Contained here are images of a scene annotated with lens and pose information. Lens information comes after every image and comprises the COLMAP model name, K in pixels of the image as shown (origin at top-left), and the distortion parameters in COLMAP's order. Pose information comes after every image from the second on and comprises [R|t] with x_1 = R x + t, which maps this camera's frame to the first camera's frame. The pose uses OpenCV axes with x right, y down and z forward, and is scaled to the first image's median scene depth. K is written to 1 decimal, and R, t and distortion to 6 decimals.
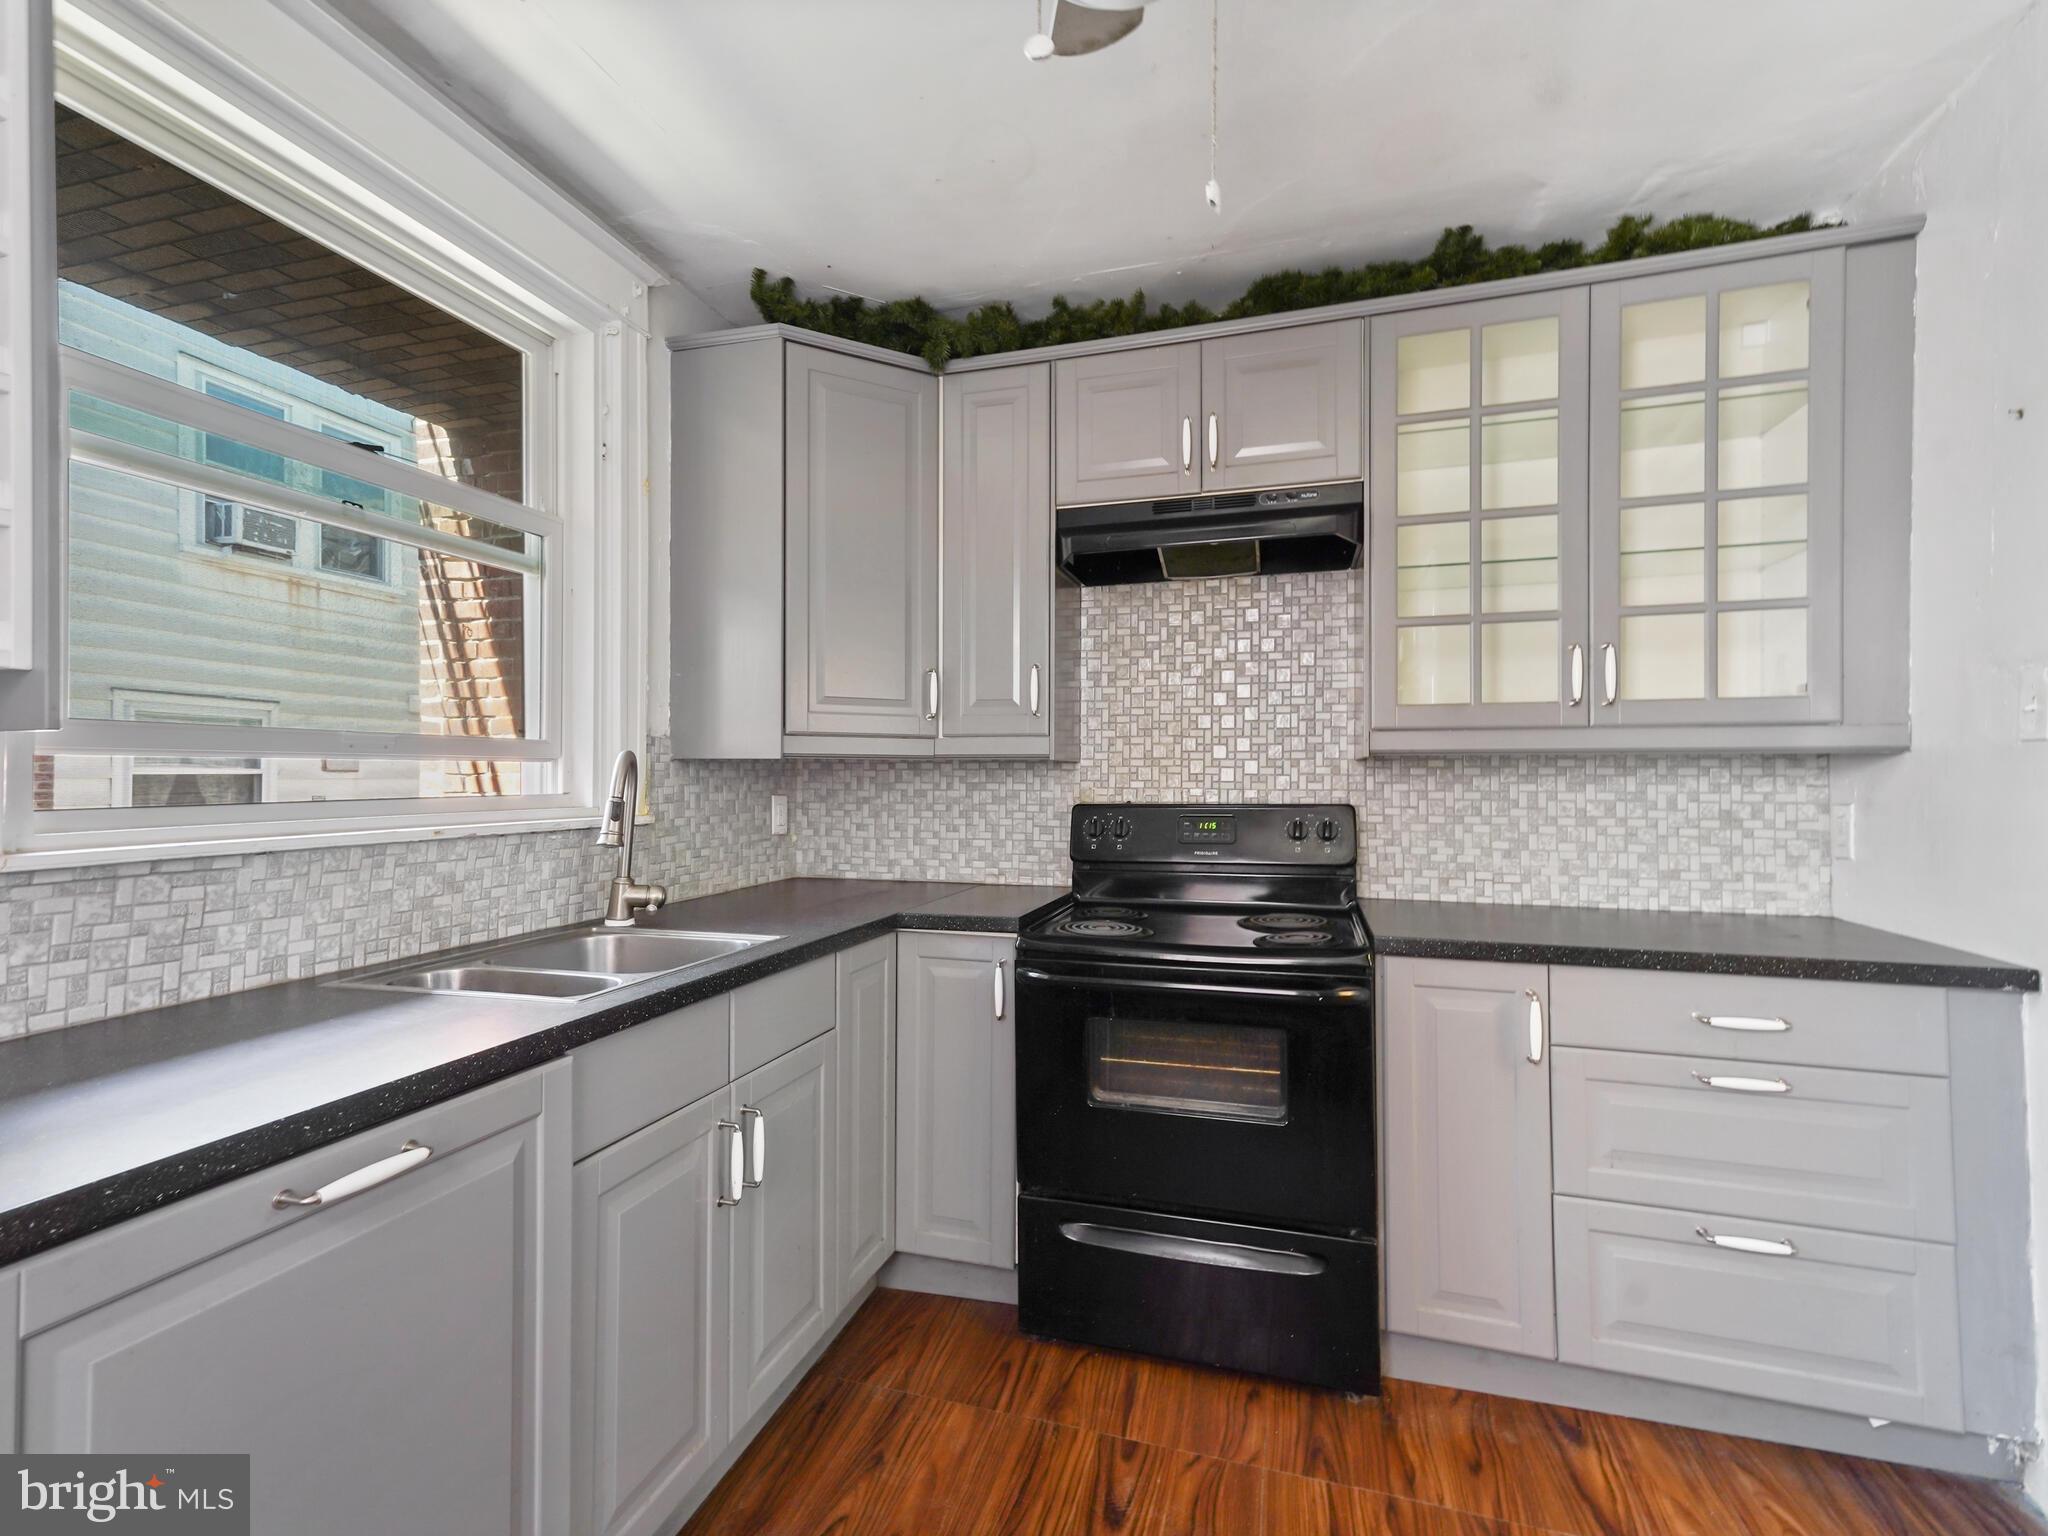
lens RADIAL K [[933.9, 0, 1031.1], [0, 933.9, 767.5], [0, 0, 1]] dist [0.026943, 0.000223]
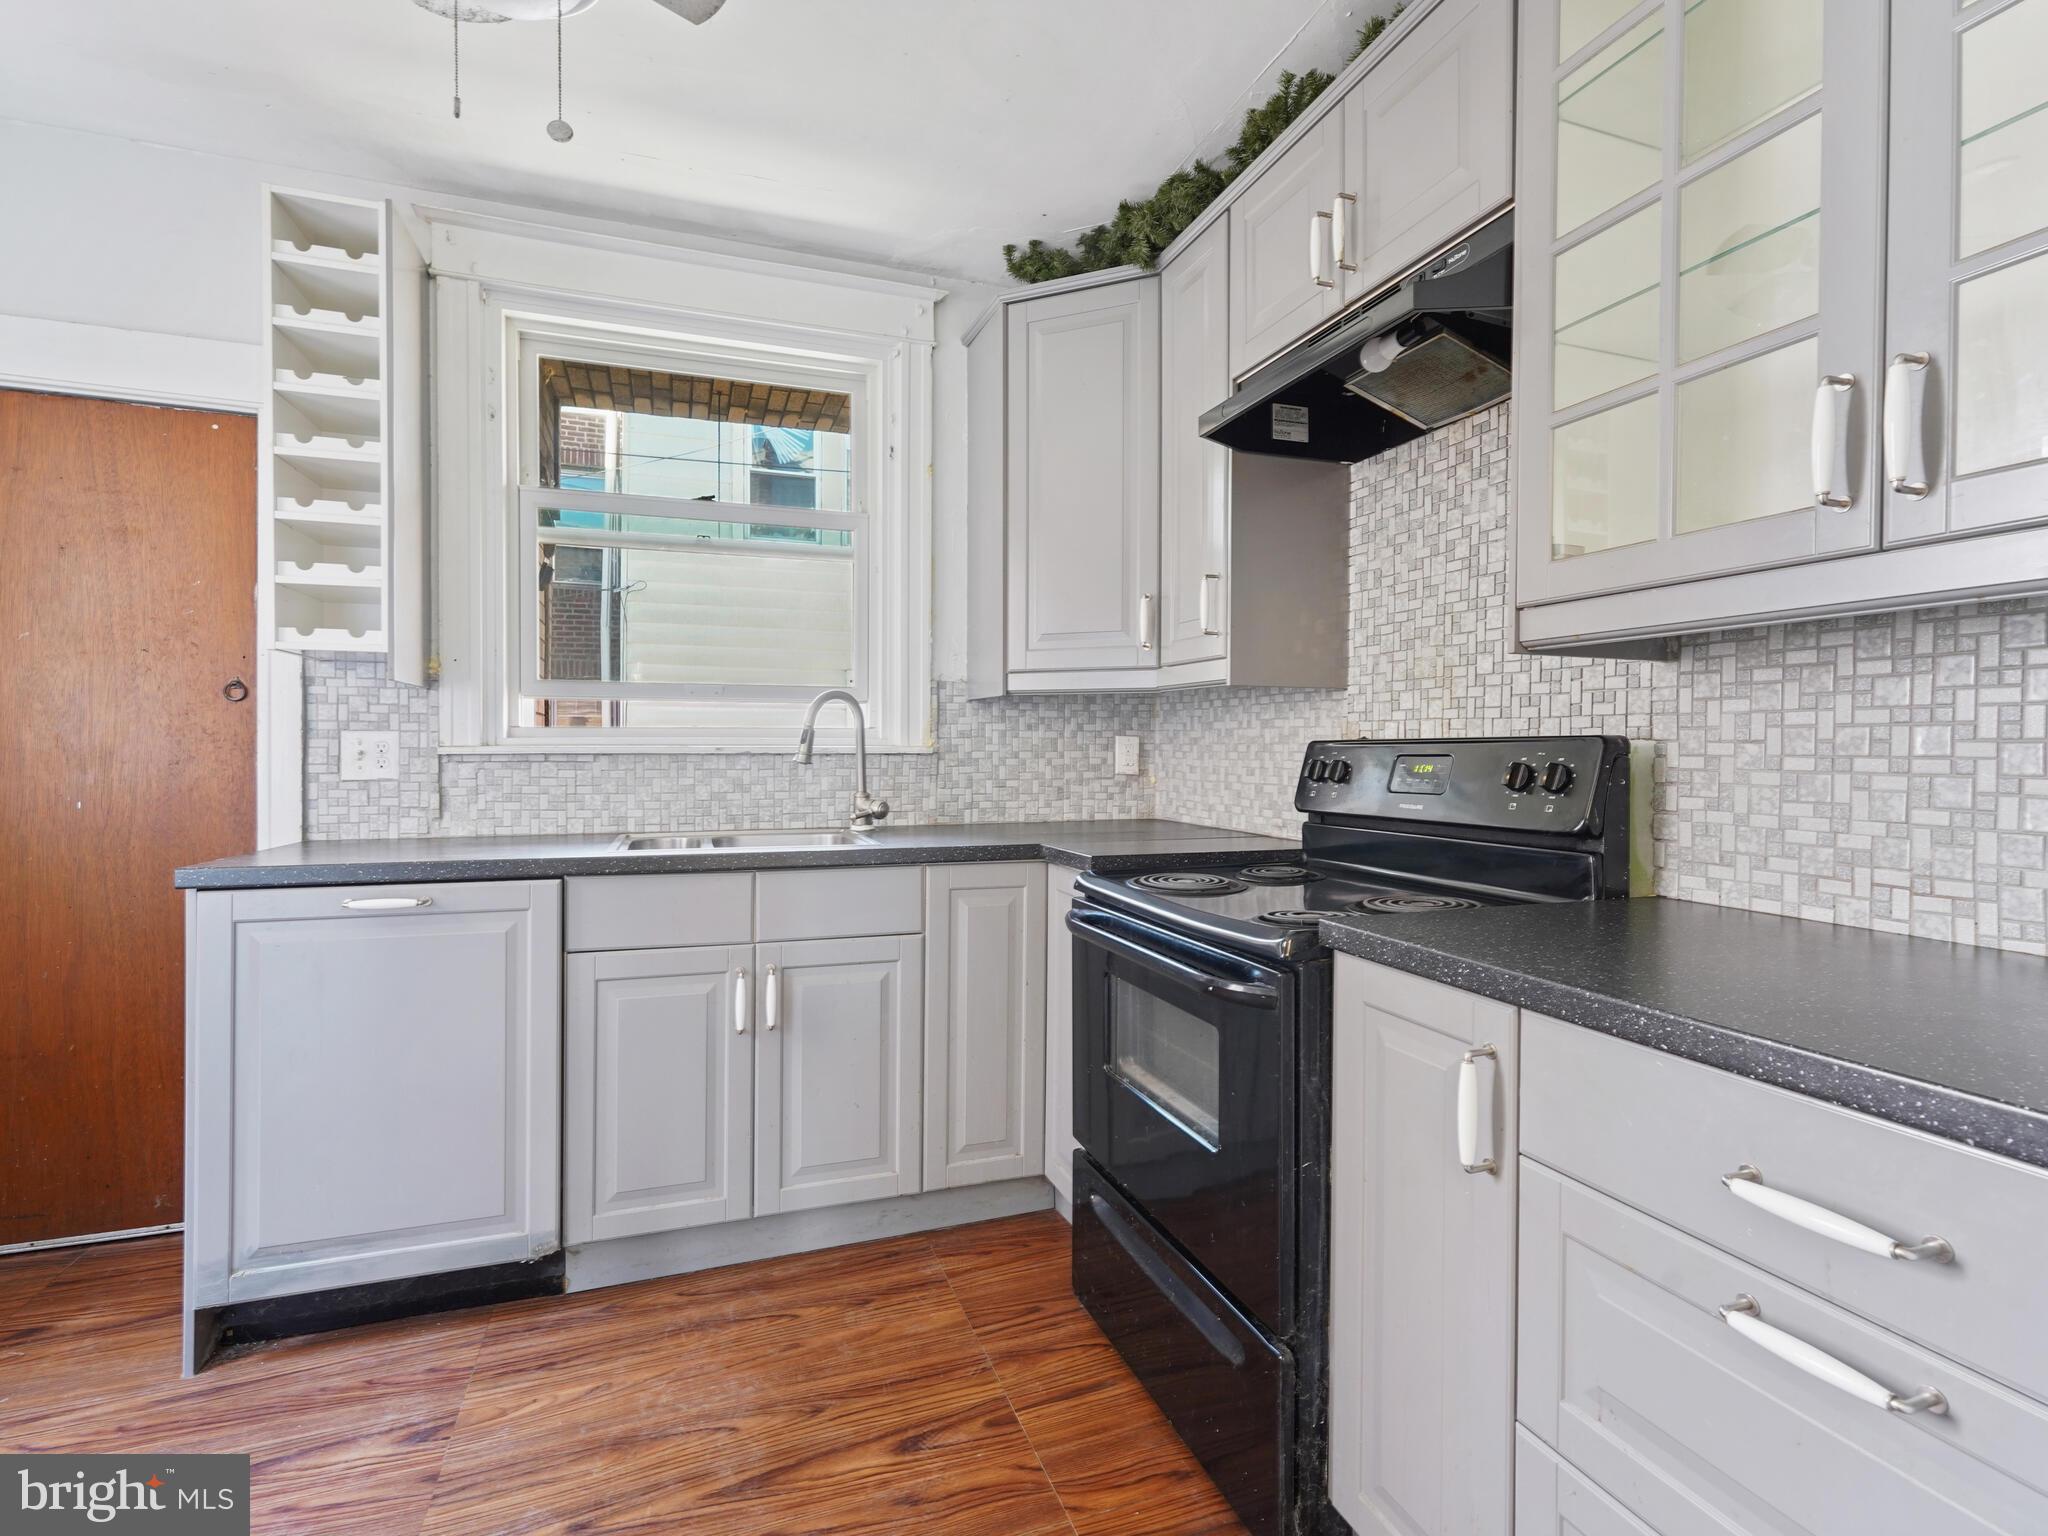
lens RADIAL K [[974.8, 0, 1021.7], [0, 974.8, 760.4], [0, 0, 1]] dist [0.001323, 0.000214]
pose [[0.597885, 0.013572, -0.801467, 0.616387], [0.005289, 0.999768, 0.020876, 0.040119], [0.801564, -0.016720, 0.597675, 0.325231]]
